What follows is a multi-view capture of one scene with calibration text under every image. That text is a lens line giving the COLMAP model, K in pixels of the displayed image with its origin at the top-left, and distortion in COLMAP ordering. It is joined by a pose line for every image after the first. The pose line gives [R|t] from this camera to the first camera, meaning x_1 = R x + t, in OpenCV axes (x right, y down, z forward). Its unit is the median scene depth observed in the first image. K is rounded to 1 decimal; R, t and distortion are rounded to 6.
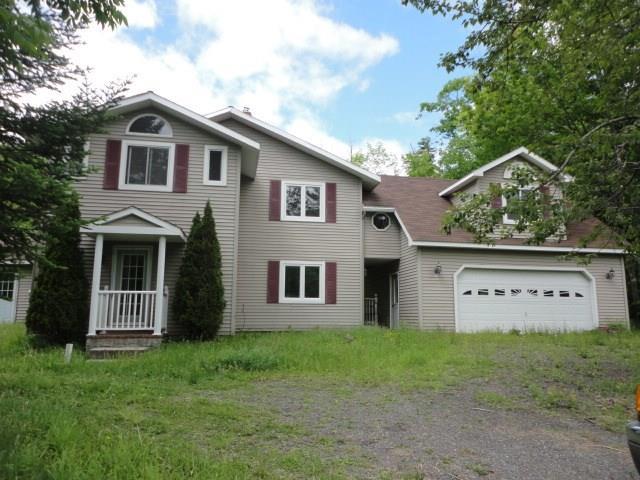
lens RADIAL K [[475.4, 0, 320.0], [0, 475.4, 240.0], [0, 0, 1]] dist [-0.005043, -0.001542]
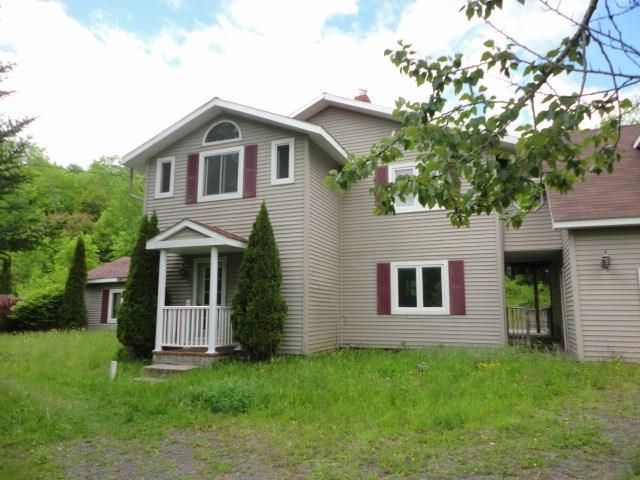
lens RADIAL K [[475.4, 0, 320.0], [0, 475.4, 240.0], [0, 0, 1]] dist [-0.005043, -0.001542]
pose [[0.841844, -0.085181, -0.532957, 0.307955], [0.085248, 0.996057, -0.024542, 0.017360], [0.532946, -0.024773, 0.845787, 0.289239]]
